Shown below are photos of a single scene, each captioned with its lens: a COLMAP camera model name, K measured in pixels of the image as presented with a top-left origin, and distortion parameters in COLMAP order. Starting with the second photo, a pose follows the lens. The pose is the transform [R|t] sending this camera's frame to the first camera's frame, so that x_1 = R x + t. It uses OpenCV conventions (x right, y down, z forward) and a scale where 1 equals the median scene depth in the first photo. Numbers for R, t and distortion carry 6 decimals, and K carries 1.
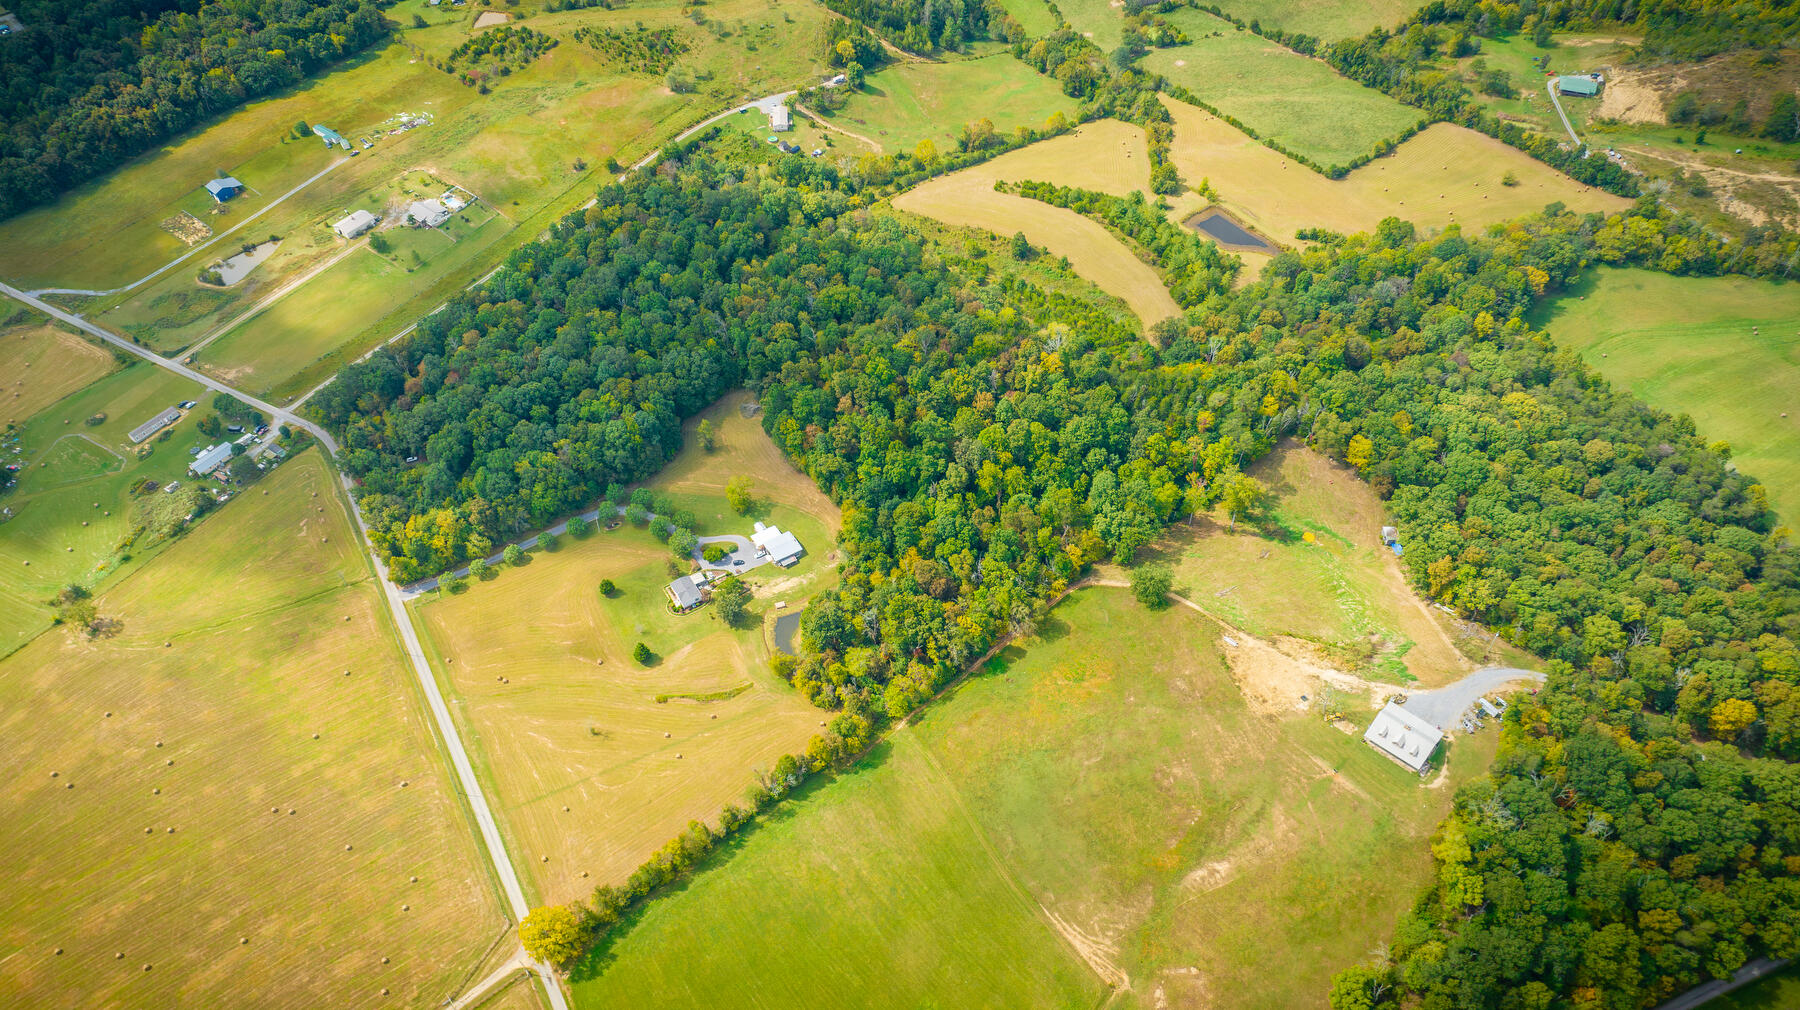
lens RADIAL K [[1251.1, 0, 900.0], [0, 1251.1, 505.0], [0, 0, 1]] dist [-0.019771, -0.000510]
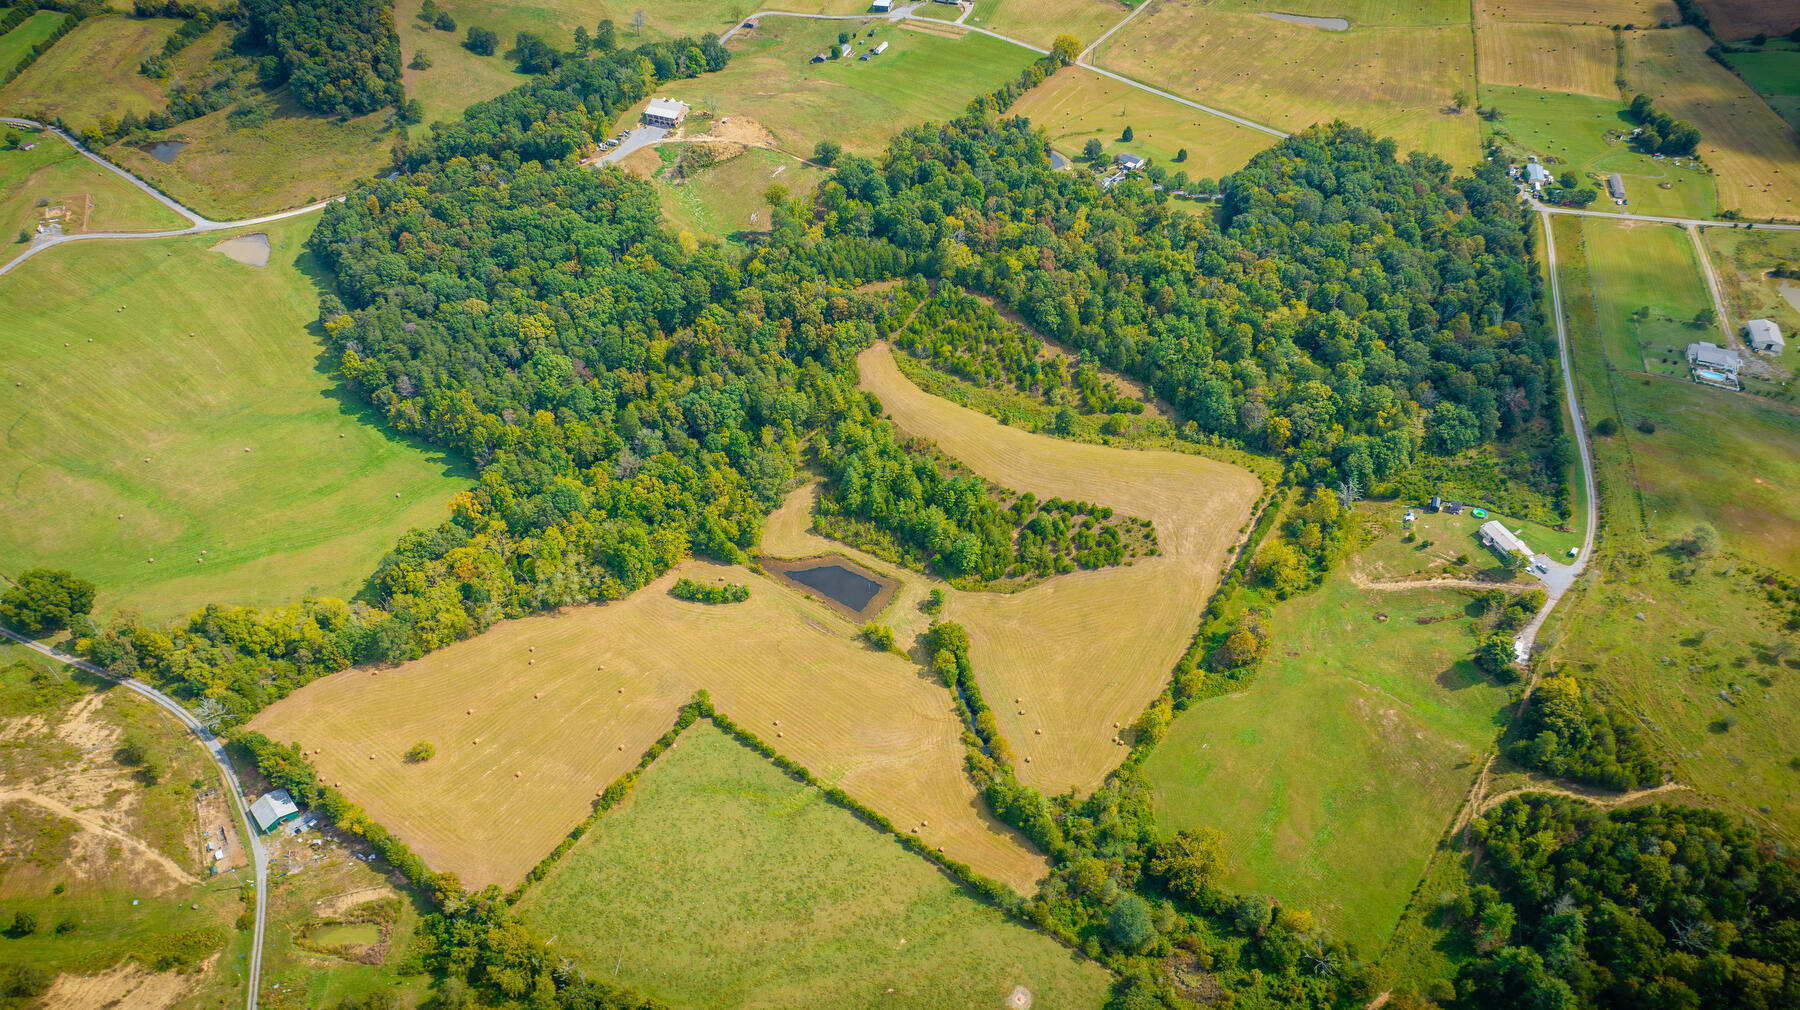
lens RADIAL K [[1251.1, 0, 900.0], [0, 1251.1, 505.0], [0, 0, 1]] dist [-0.019771, -0.000510]
pose [[-0.933885, 0.258343, -0.247219, 0.445899], [-0.255955, -0.000190, 0.966689, -1.049301], [0.249690, 0.966053, 0.066302, 1.018777]]
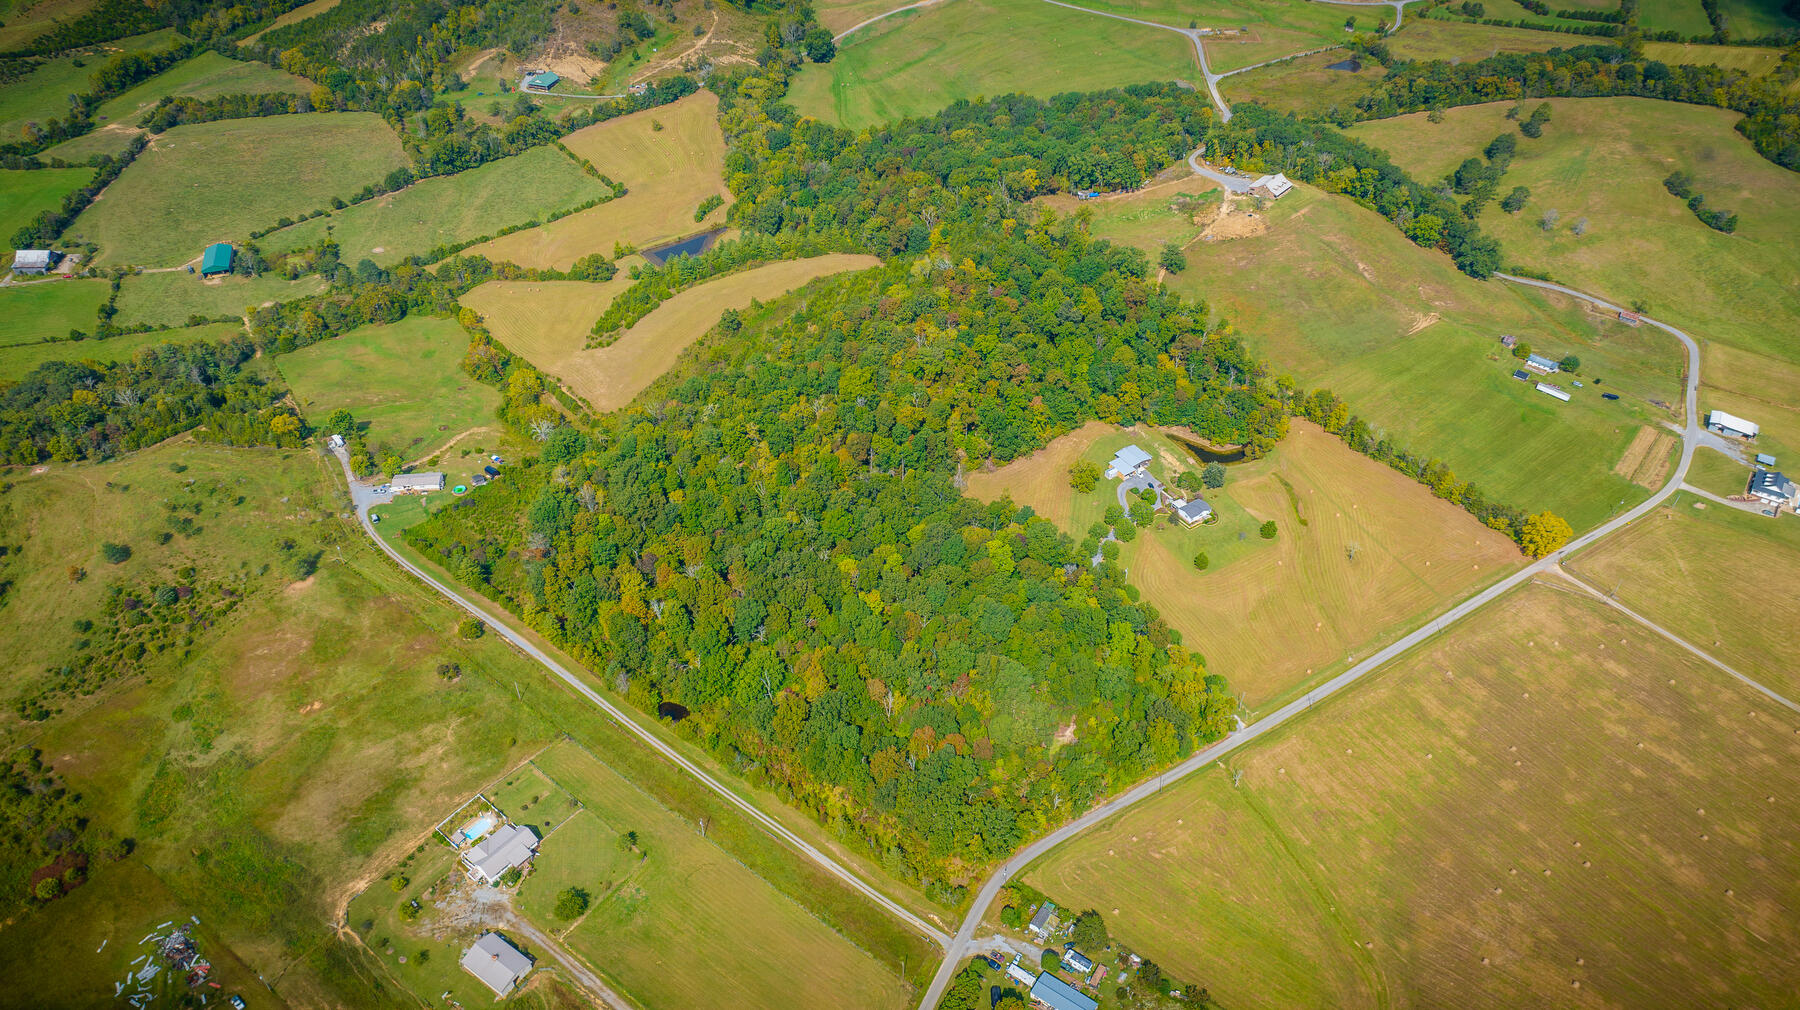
lens RADIAL K [[1262.8, 0, 887.0], [0, 1262.8, 505.3], [0, 0, 1]] dist [0.003647, -0.038878]
pose [[-0.013538, -0.633126, 0.773930, -0.846608], [0.734857, 0.518588, 0.437094, -0.512575], [-0.678087, 0.574646, 0.458236, 0.544367]]
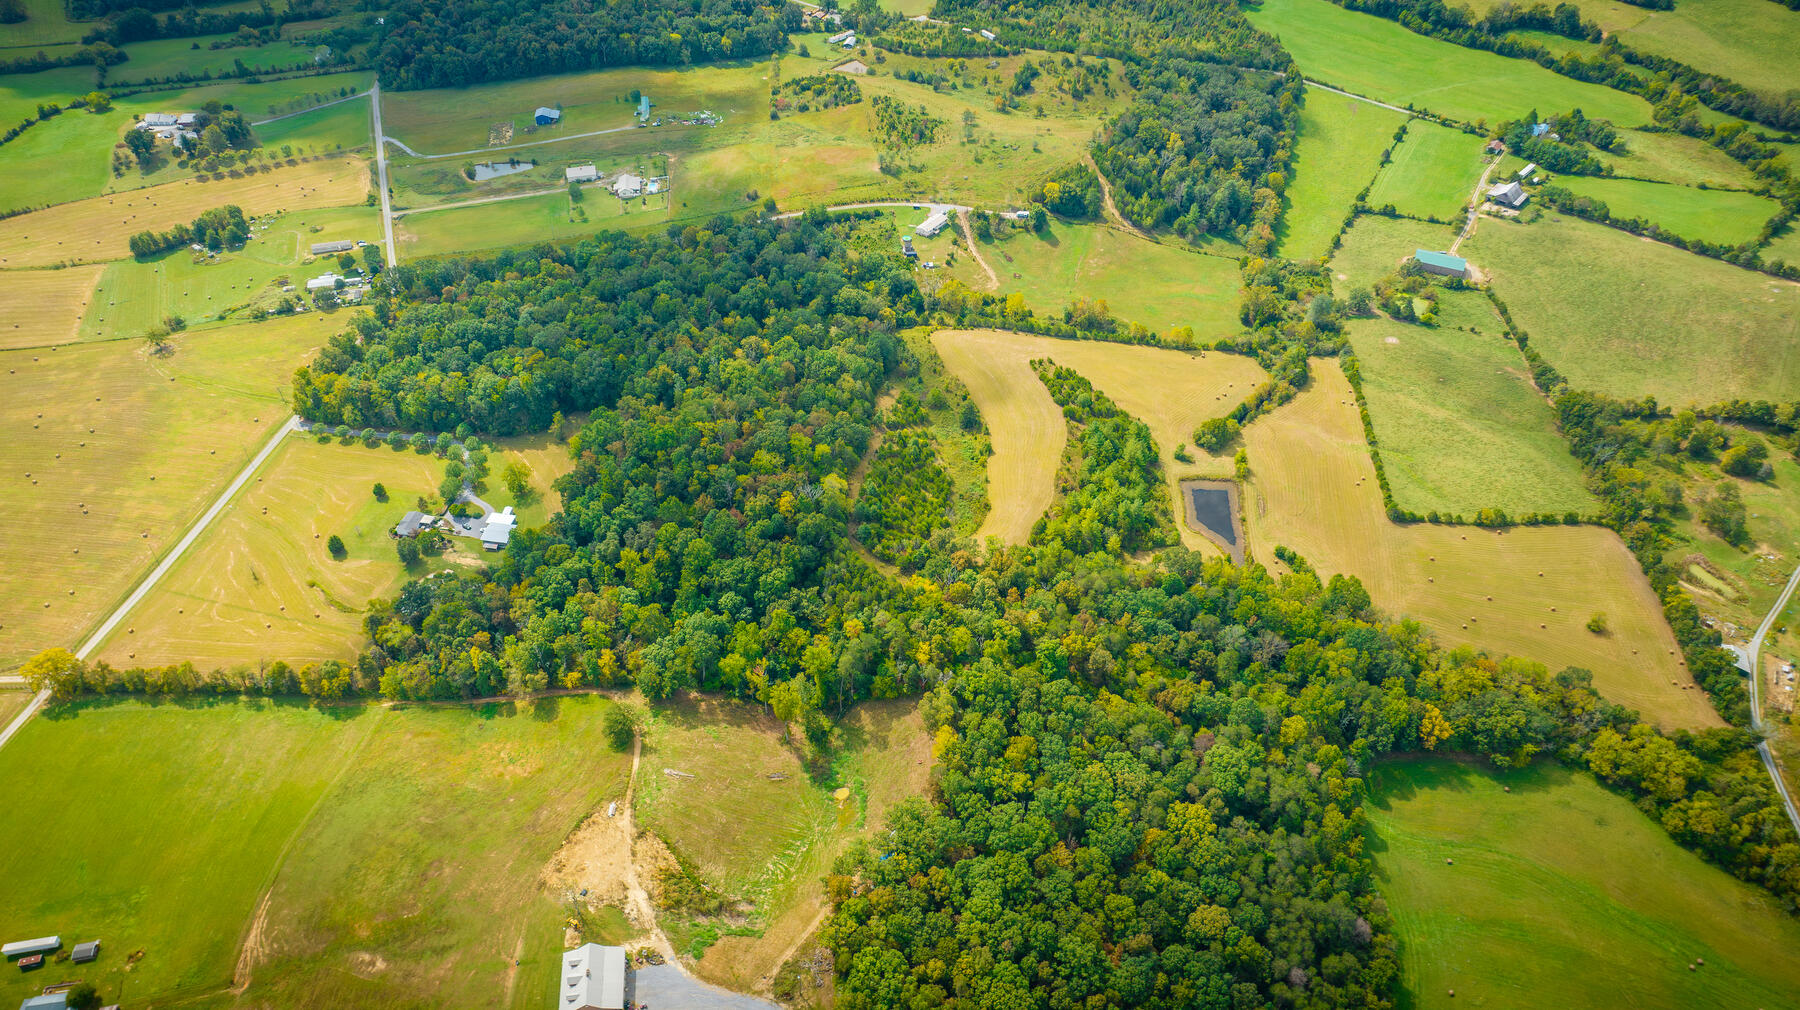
lens RADIAL K [[1251.1, 0, 900.0], [0, 1251.1, 505.0], [0, 0, 1]] dist [-0.019771, -0.000510]
pose [[0.753385, 0.452110, -0.477502, 0.568582], [-0.488012, 0.871113, 0.054823, -0.182952], [0.440744, 0.191724, 0.876919, 0.163338]]
